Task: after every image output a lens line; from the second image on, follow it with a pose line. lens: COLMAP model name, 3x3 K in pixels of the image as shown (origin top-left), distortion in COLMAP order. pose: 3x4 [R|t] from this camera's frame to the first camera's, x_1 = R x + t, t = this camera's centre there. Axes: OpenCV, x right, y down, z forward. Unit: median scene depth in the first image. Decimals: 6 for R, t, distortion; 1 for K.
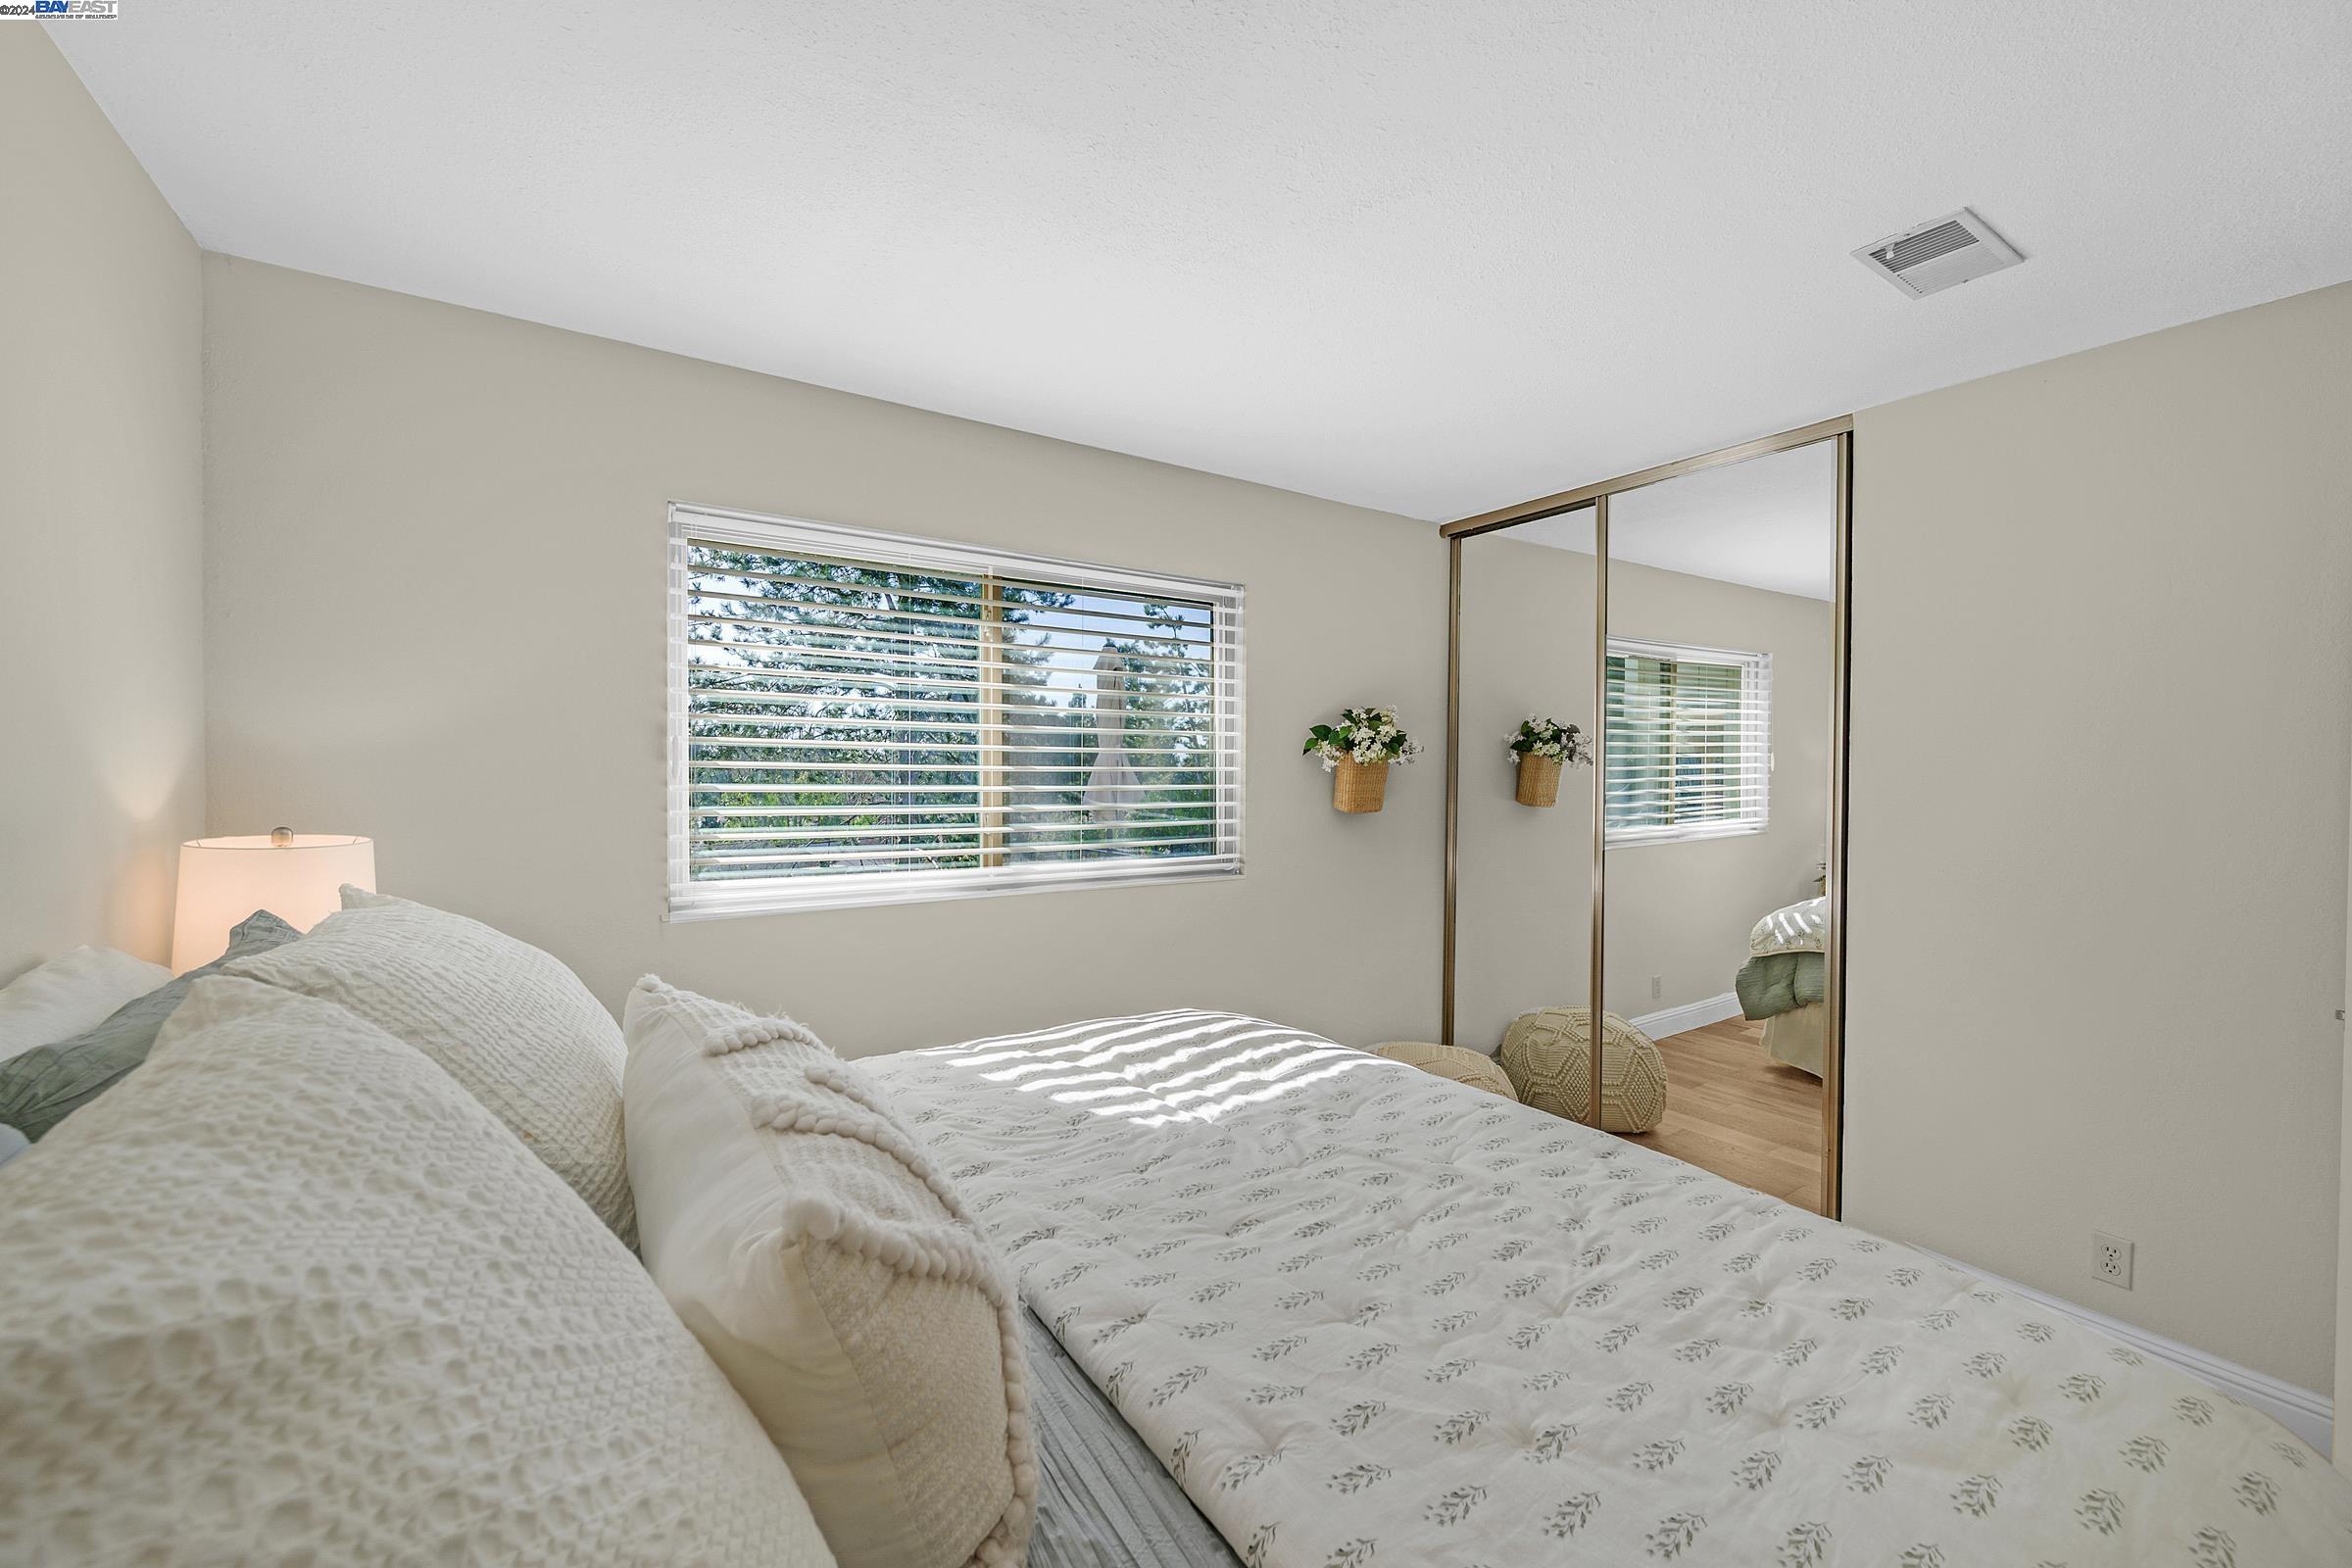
lens RADIAL K [[936.5, 0, 1185.2], [0, 936.5, 776.0], [0, 0, 1]] dist [-0.005171, 0.000078]
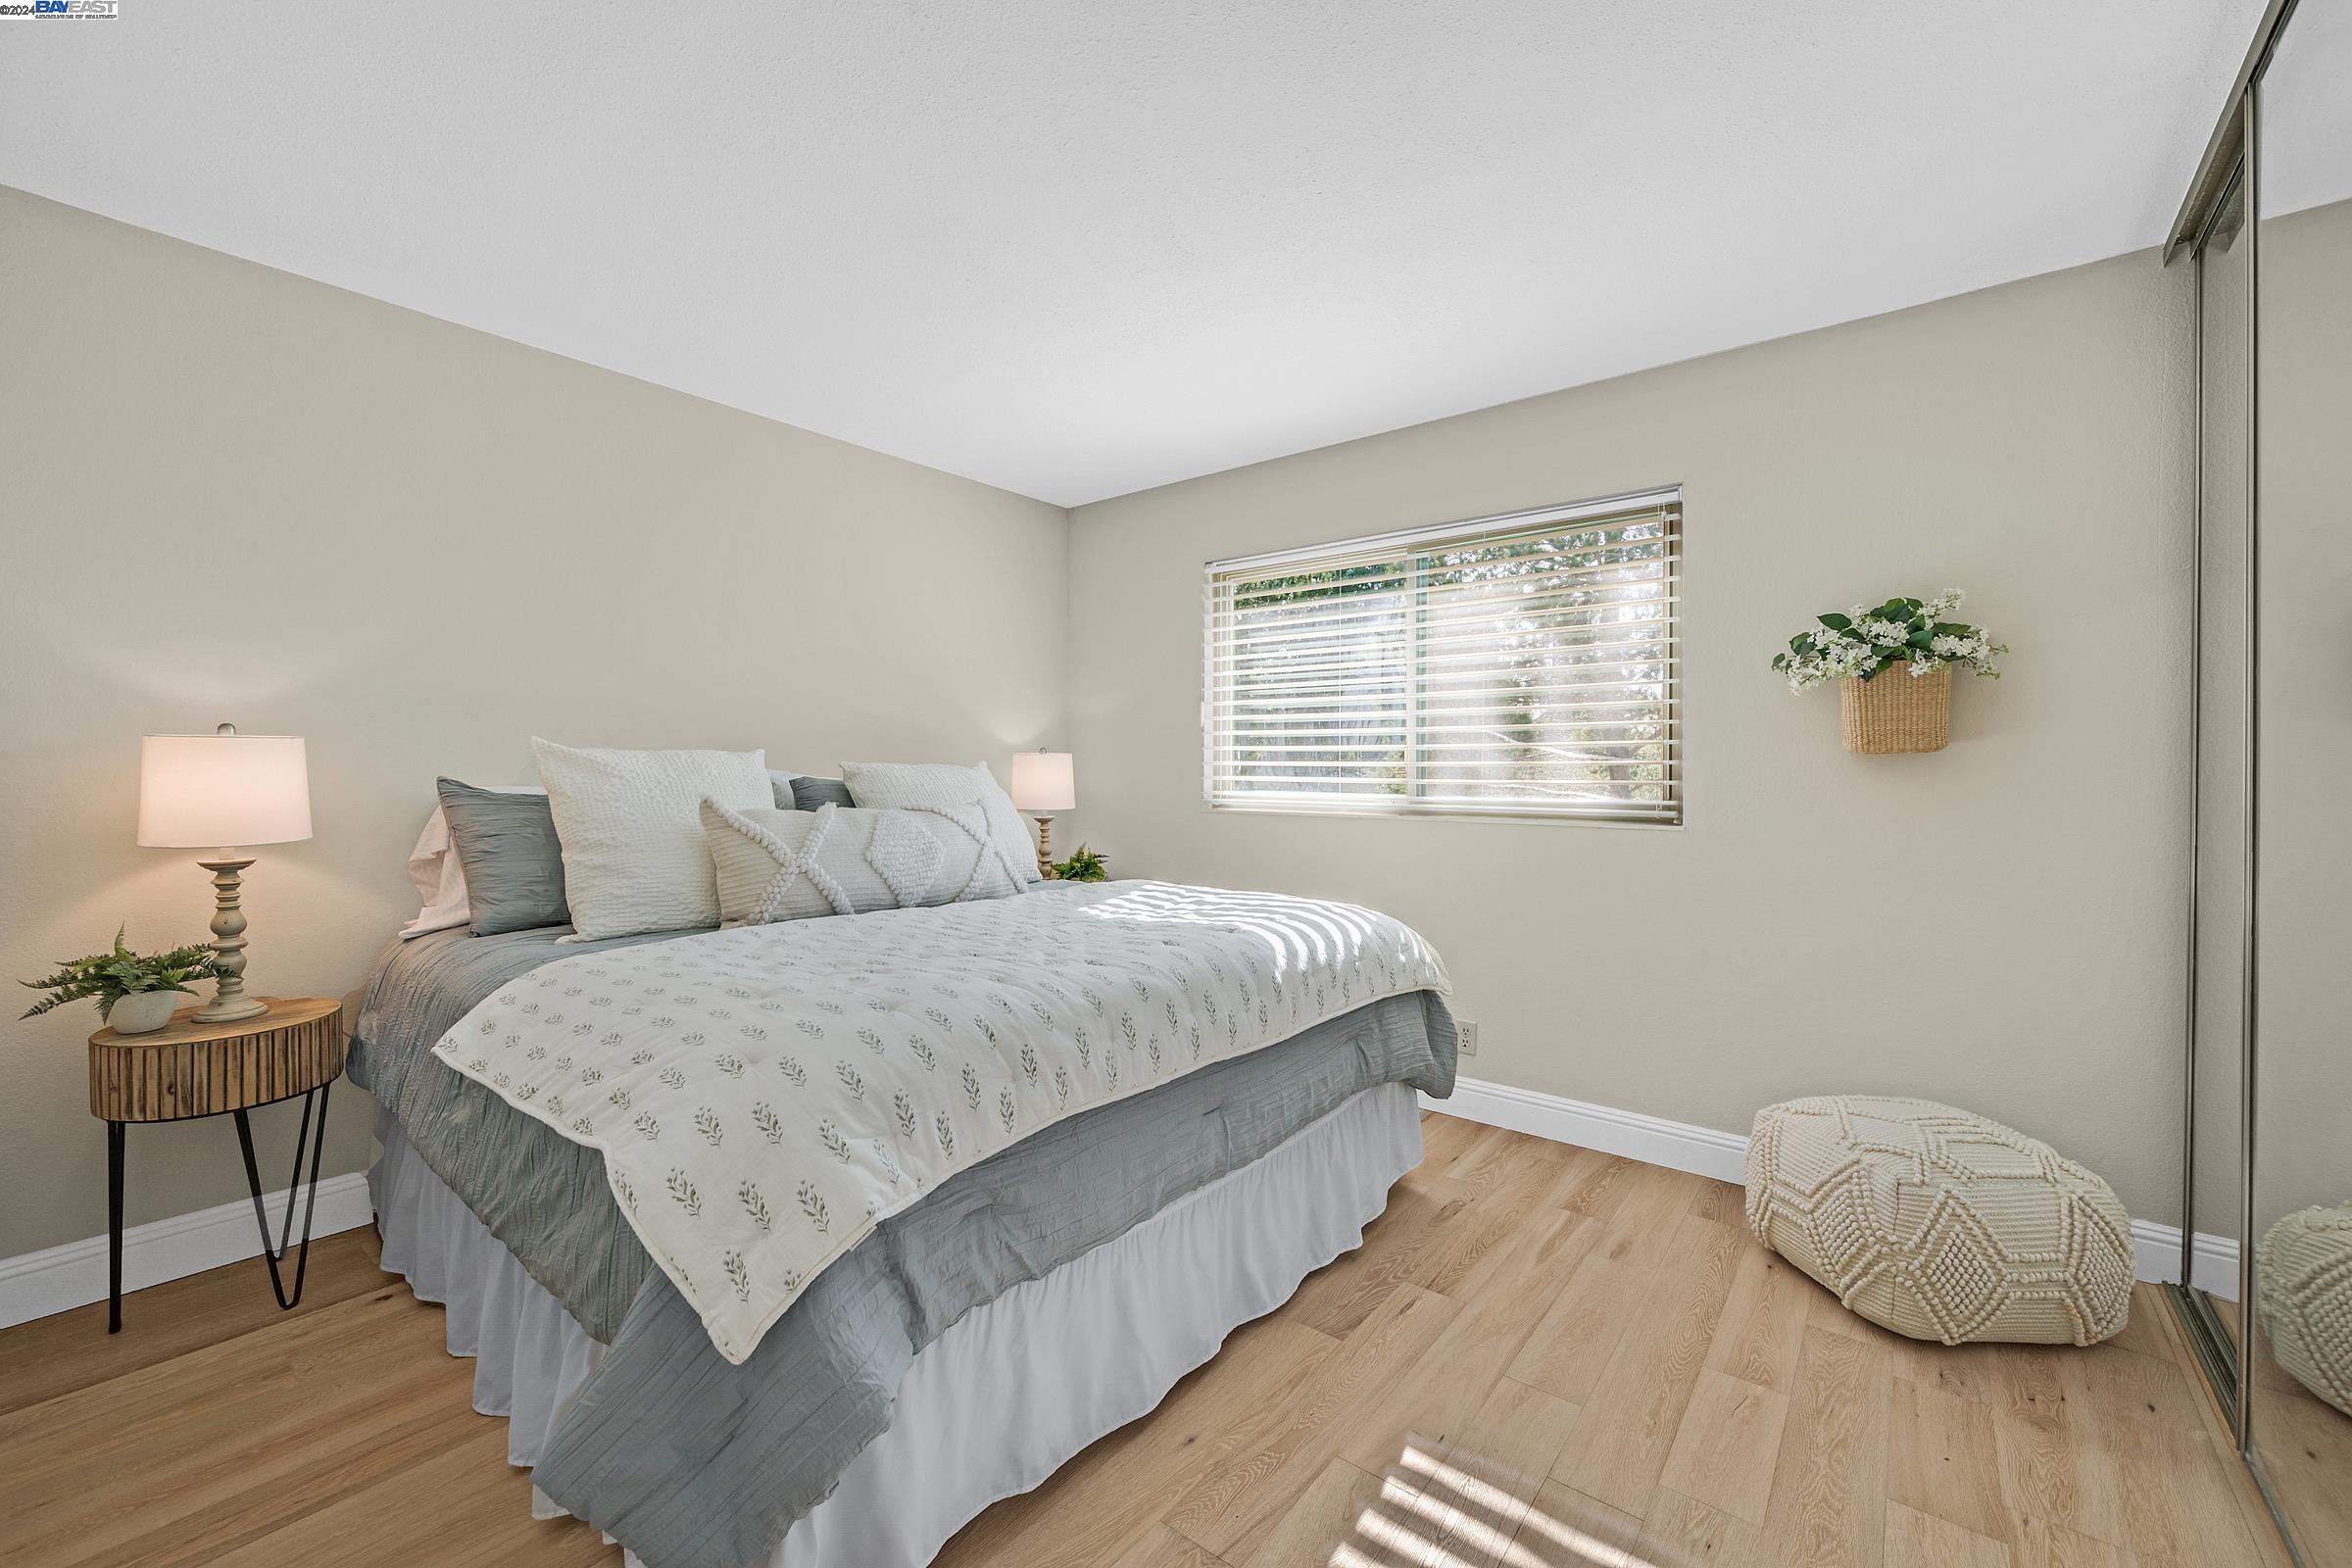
lens RADIAL K [[936.5, 0, 1185.2], [0, 936.5, 776.0], [0, 0, 1]] dist [-0.005171, 0.000078]
pose [[0.321435, 0.007197, -0.946904, 0.843390], [0.002415, 0.999962, 0.008420, 0.063298], [0.946928, -0.004993, 0.321406, 0.341554]]
